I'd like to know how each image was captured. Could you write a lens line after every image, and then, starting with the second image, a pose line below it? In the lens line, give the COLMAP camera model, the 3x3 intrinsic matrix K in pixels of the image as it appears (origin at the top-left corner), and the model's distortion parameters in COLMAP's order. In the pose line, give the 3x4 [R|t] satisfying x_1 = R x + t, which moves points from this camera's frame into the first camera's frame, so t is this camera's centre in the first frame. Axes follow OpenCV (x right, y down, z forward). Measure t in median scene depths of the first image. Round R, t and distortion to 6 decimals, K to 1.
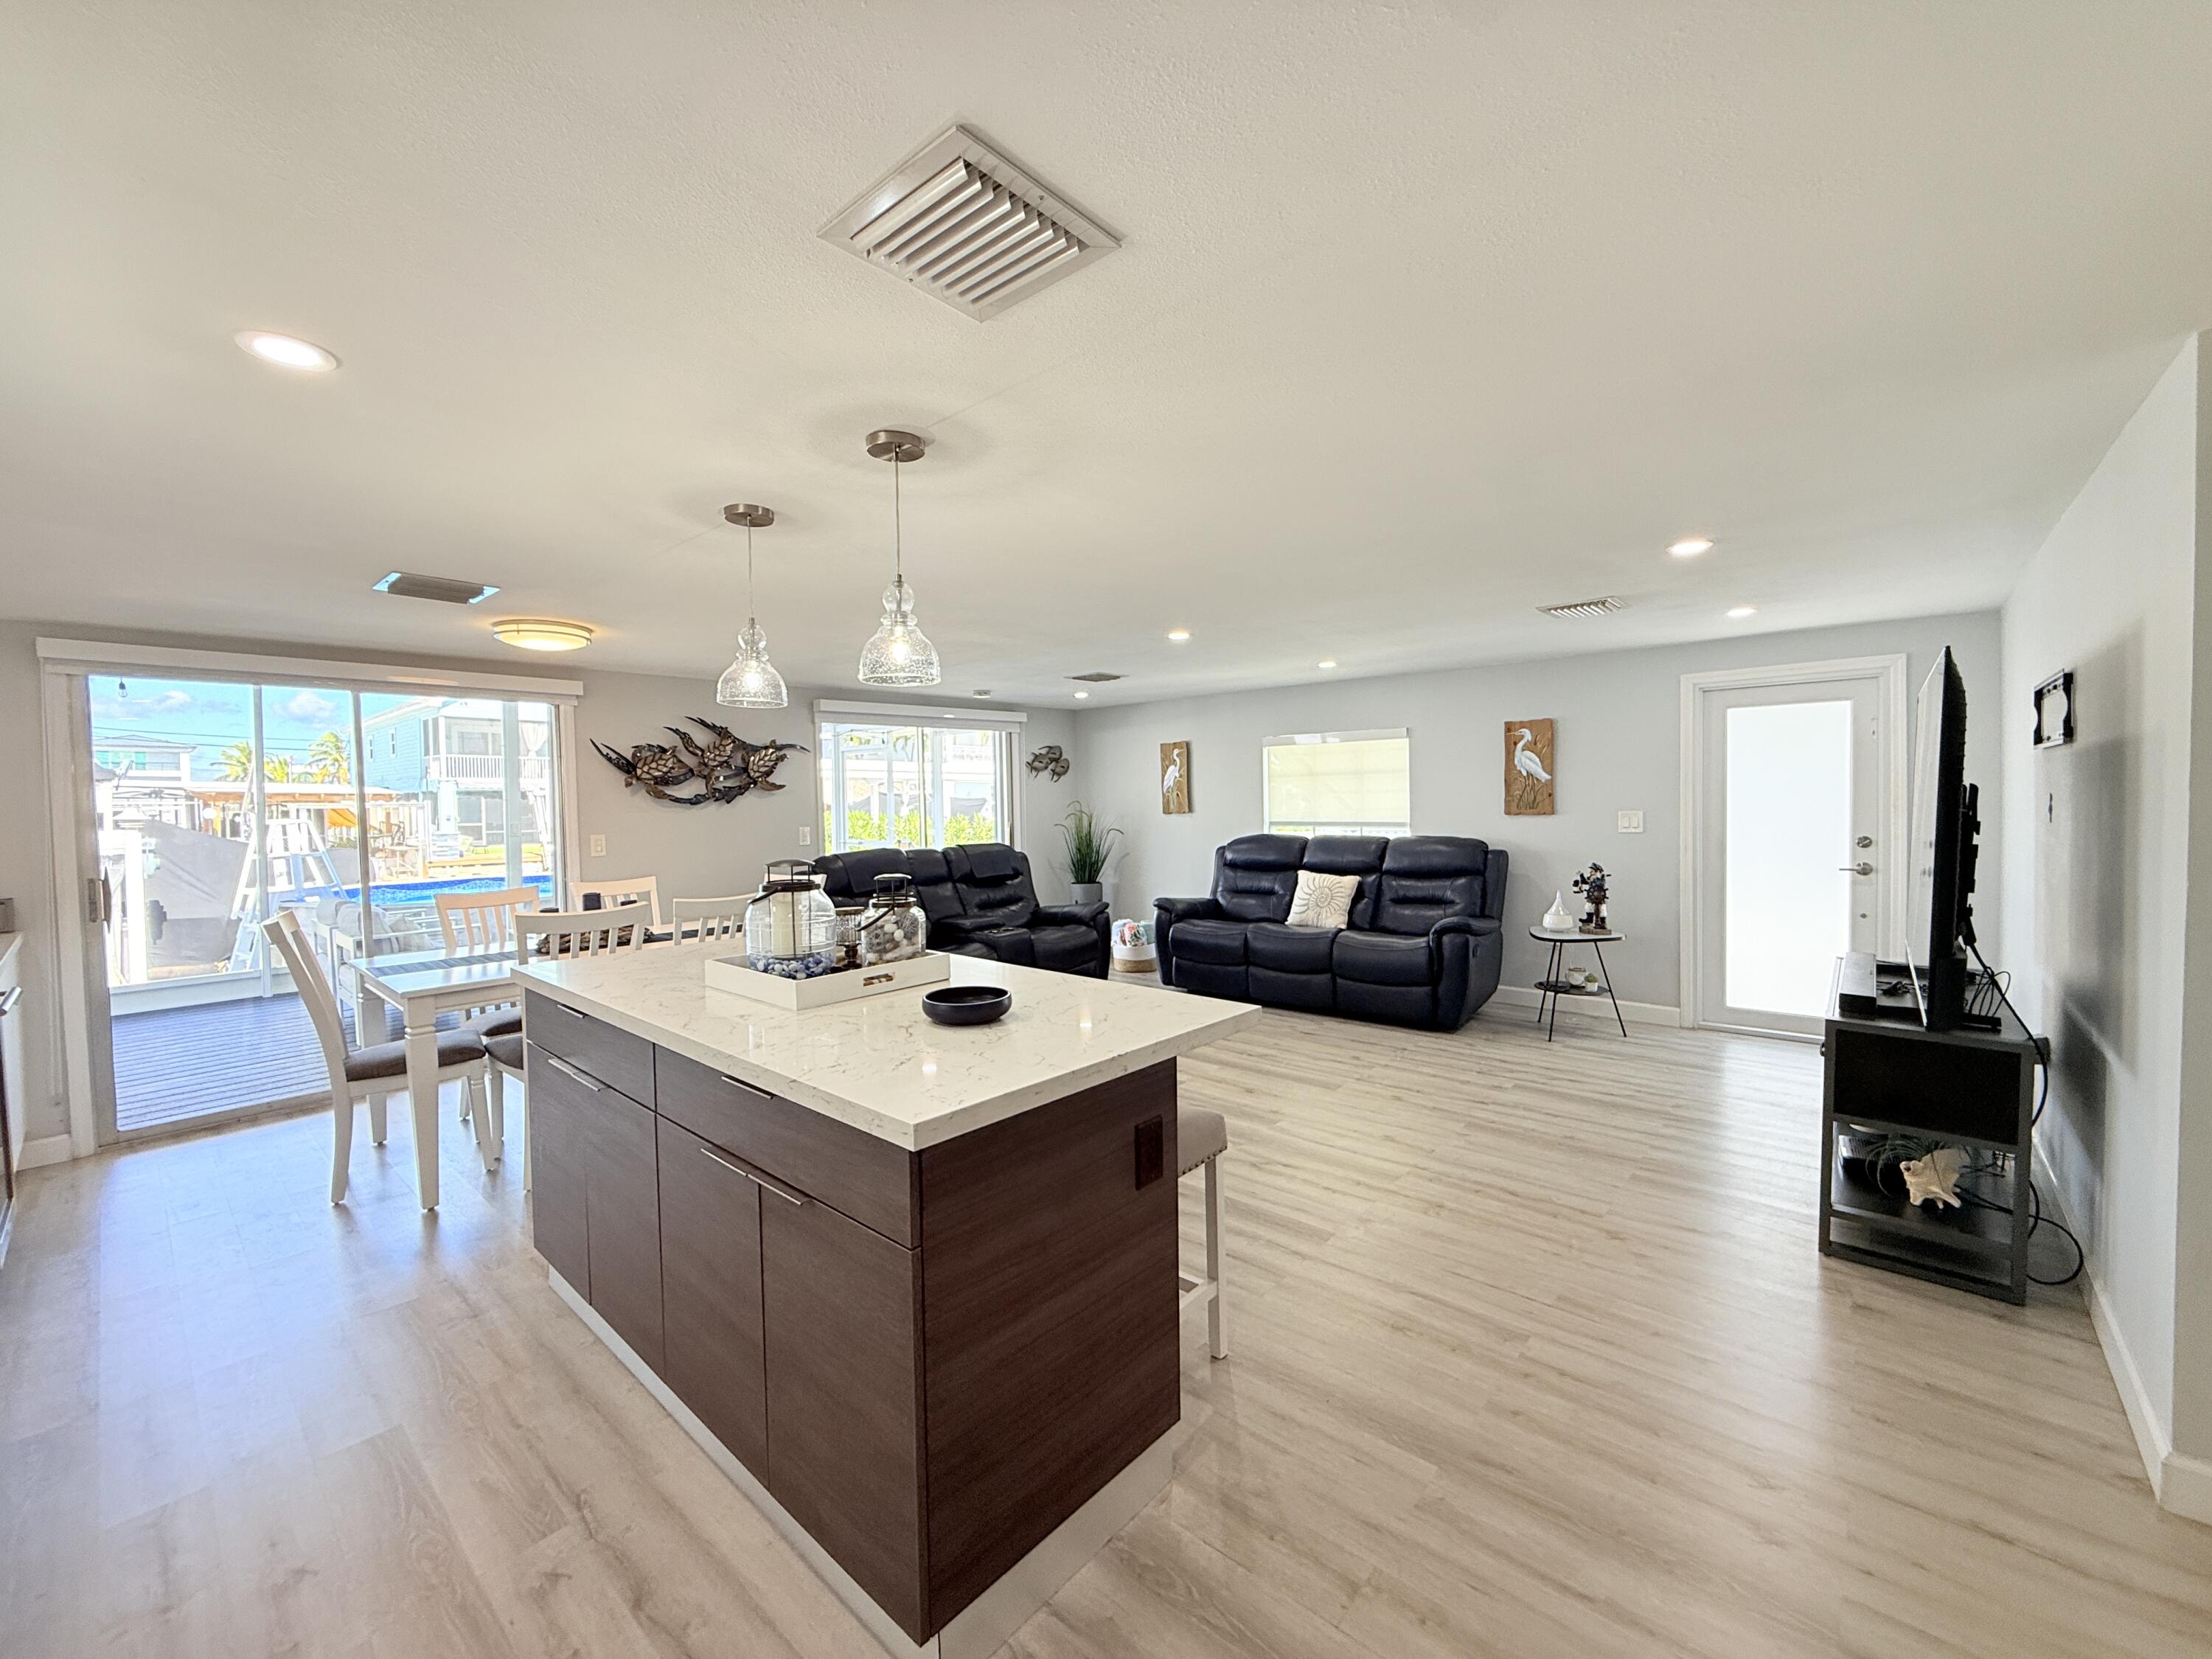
lens RADIAL K [[882.5, 0, 1101.1], [0, 882.5, 830.8], [0, 0, 1]] dist [0.001180, -0.000291]
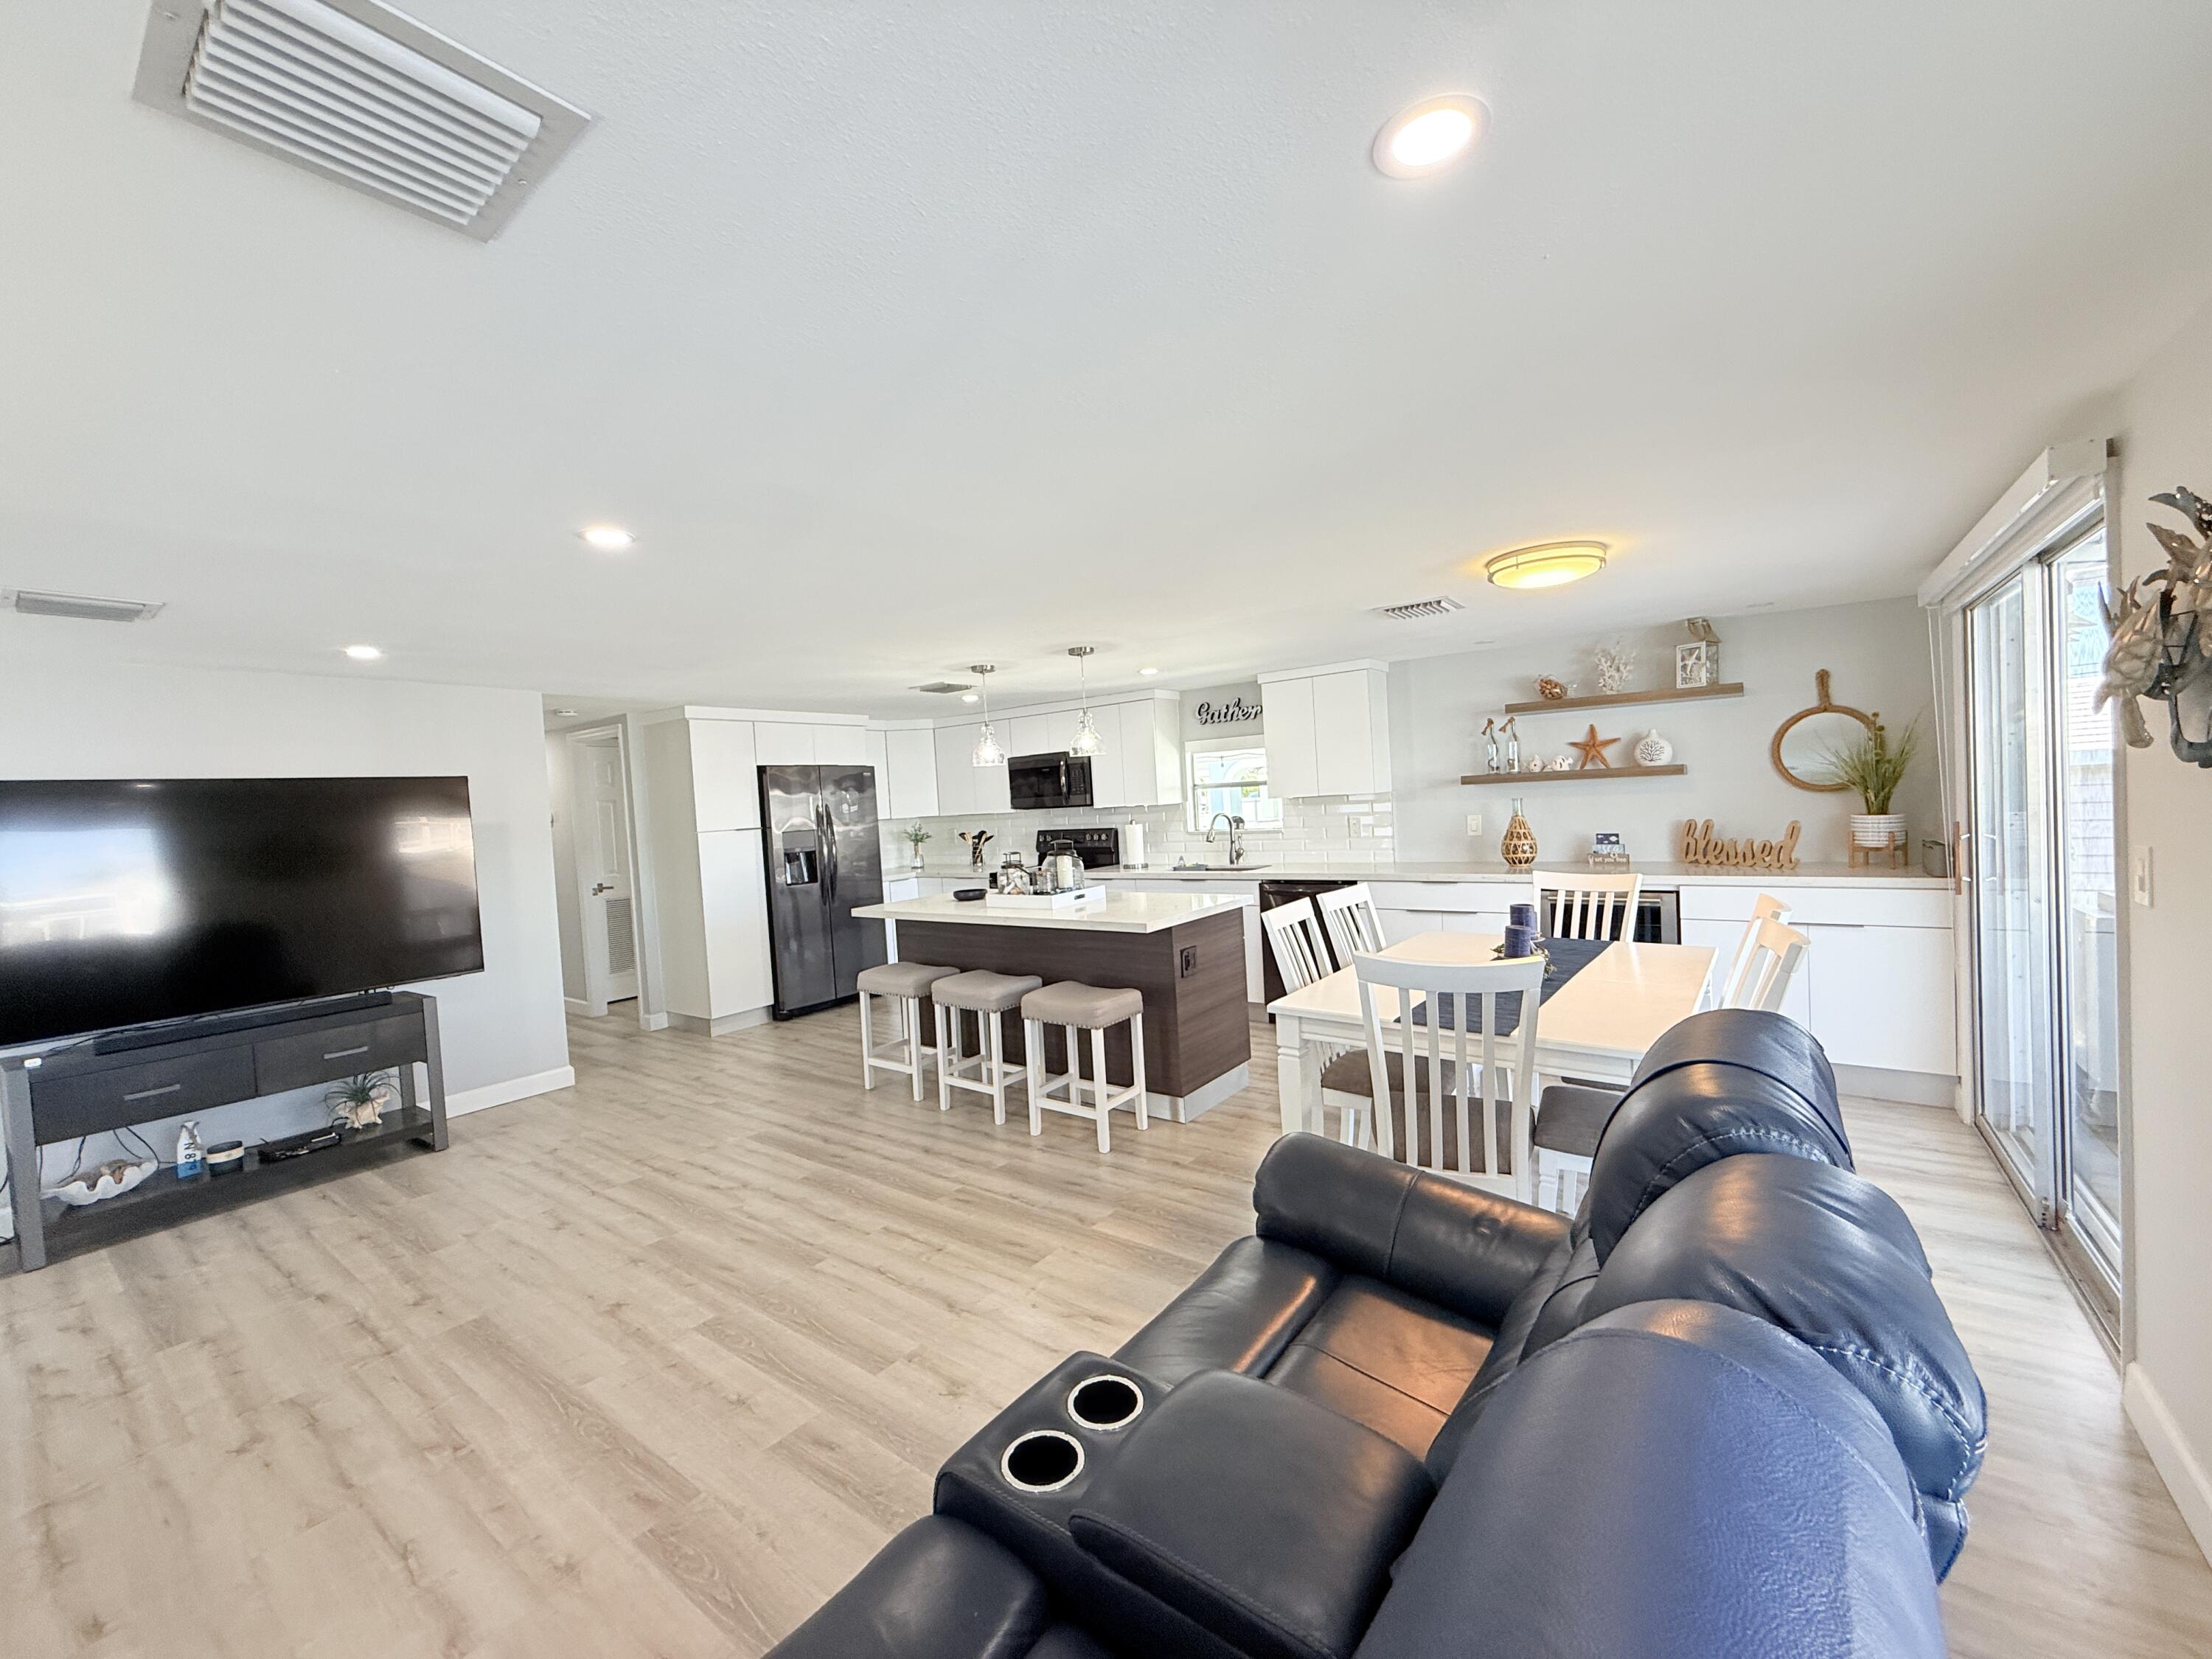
lens RADIAL K [[882.5, 0, 1102.3], [0, 882.5, 828.5], [0, 0, 1]] dist [0.001180, -0.000291]
pose [[-0.993965, 0.074656, -0.080374, -0.114829], [0.069139, 0.995192, 0.069371, -0.051241], [0.085166, 0.063395, -0.994348, 1.208503]]
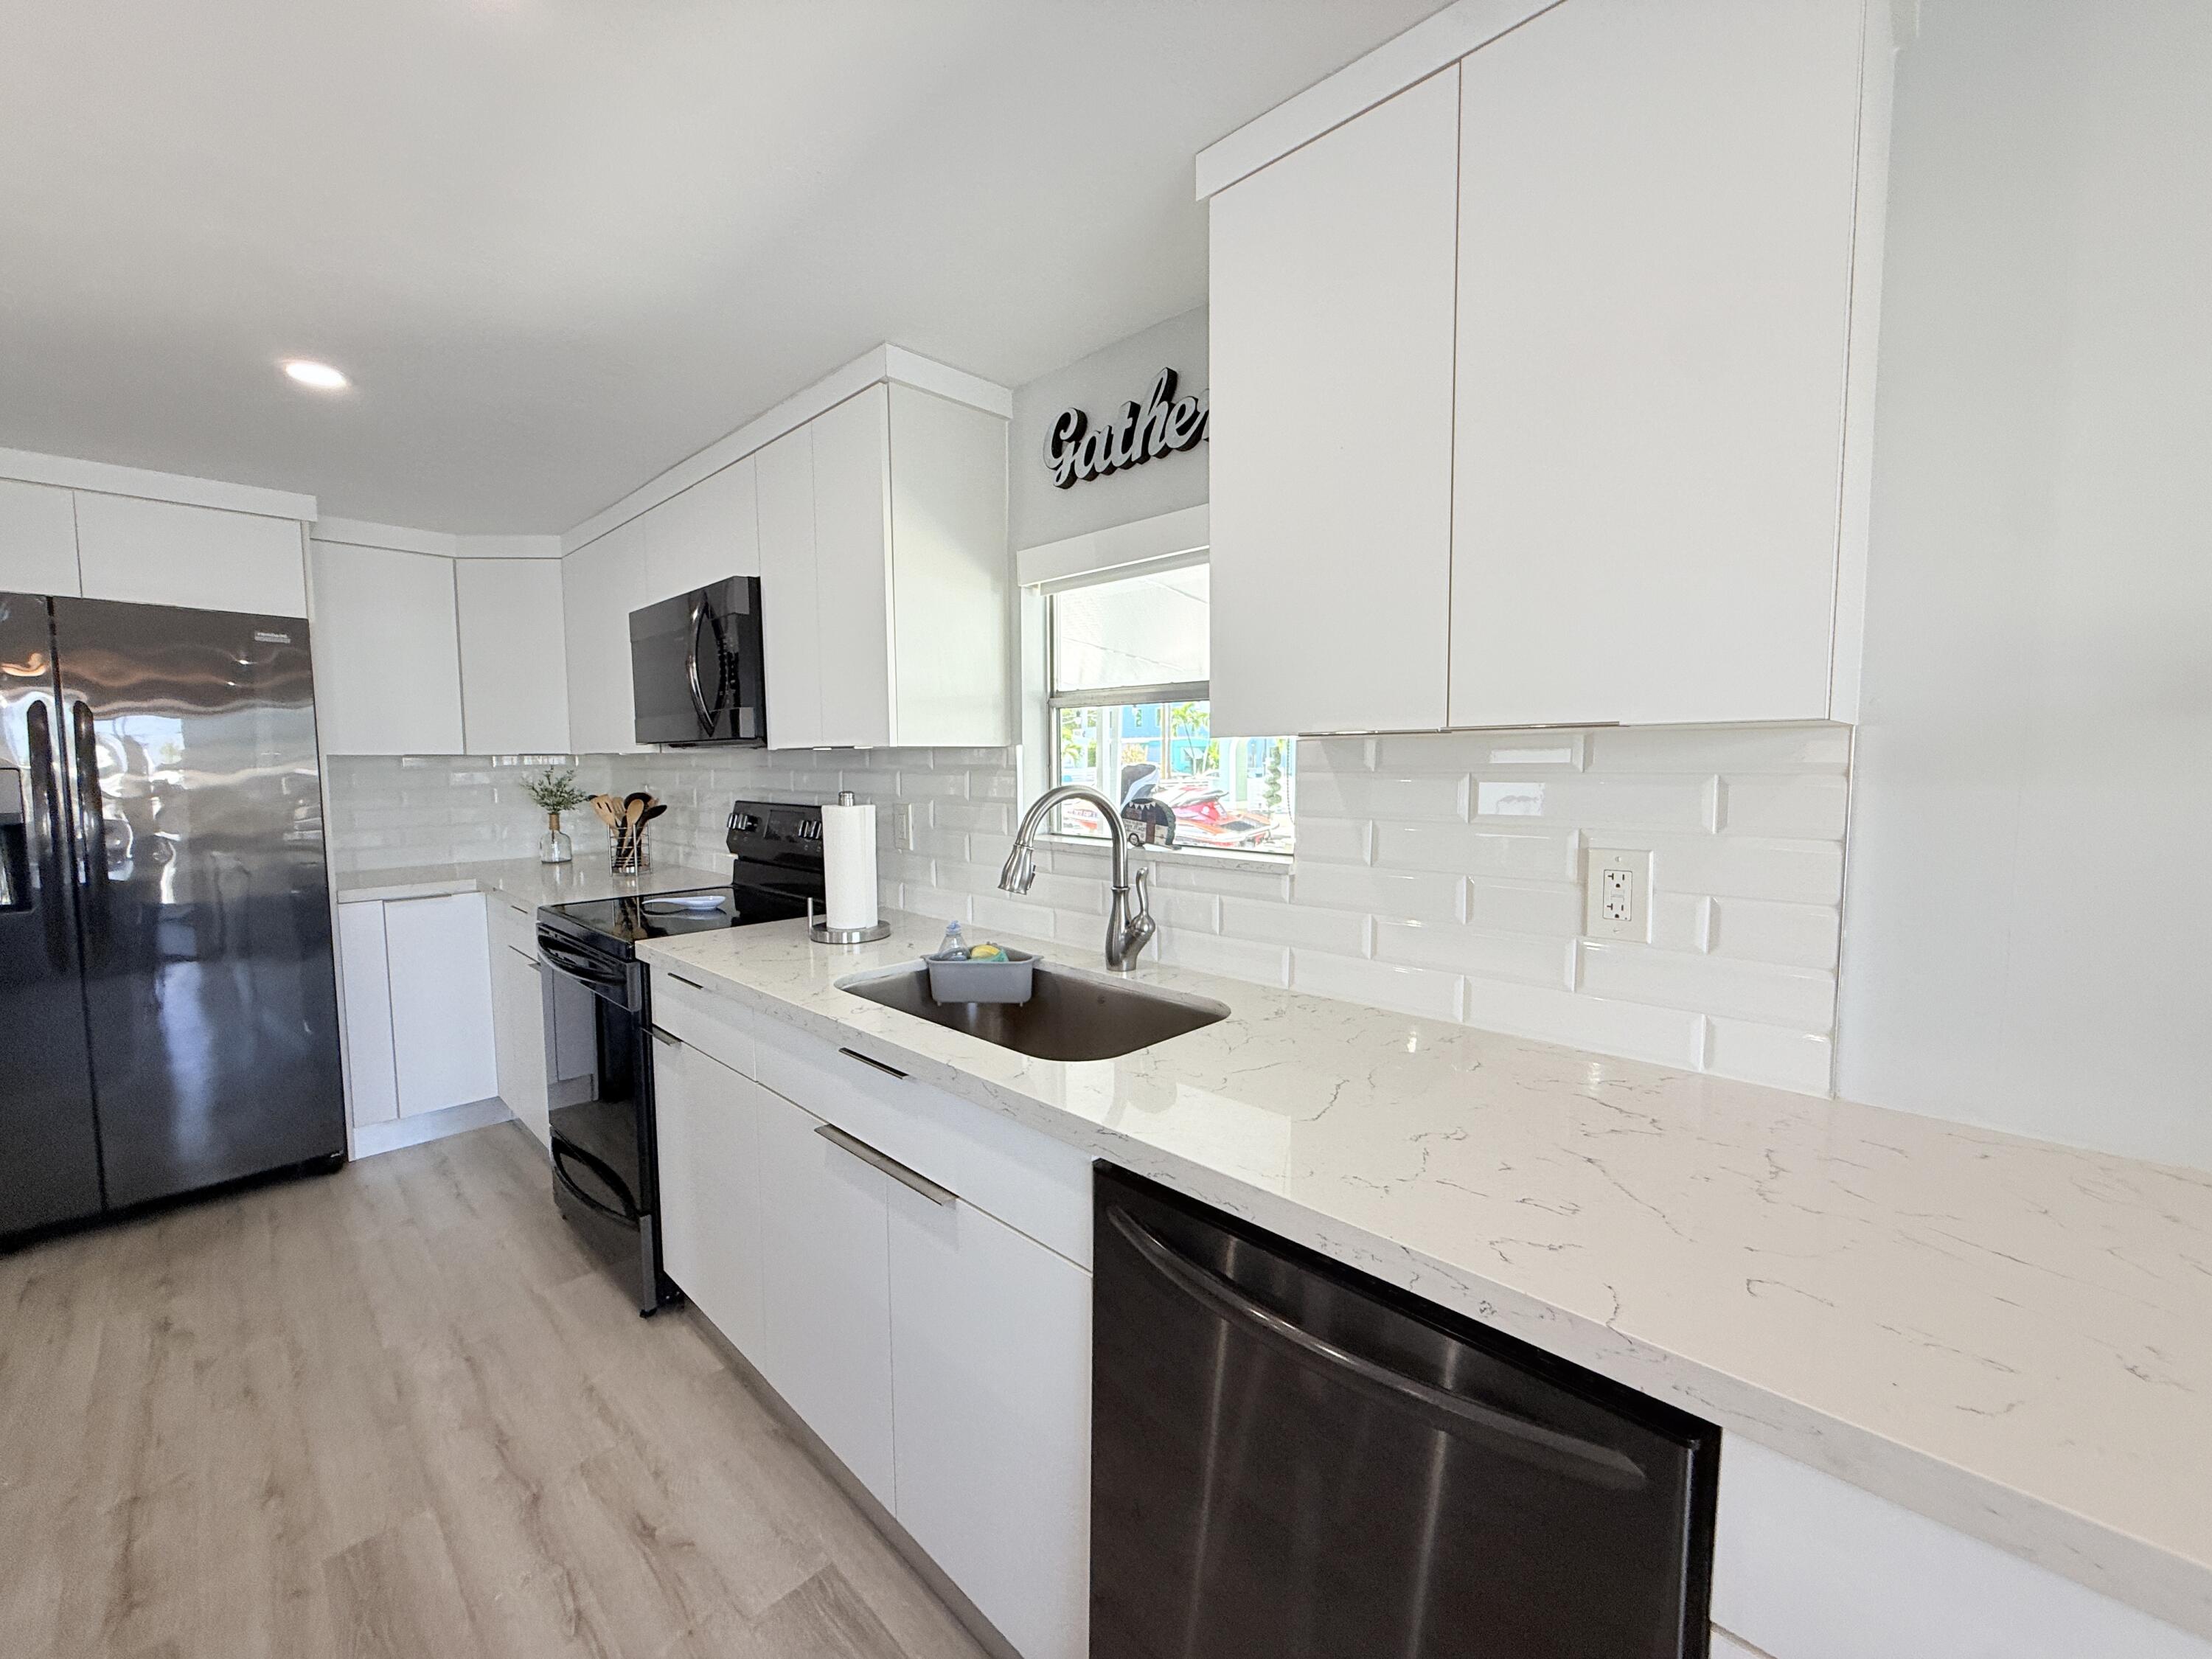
lens RADIAL K [[882.5, 0, 1099.1], [0, 882.5, 818.9], [0, 0, 1]] dist [0.001180, -0.000291]
pose [[-0.998330, 0.016288, 0.055426, -0.373010], [0.021939, 0.994447, 0.102927, -0.004325], [-0.053442, 0.103972, -0.993143, 0.440489]]
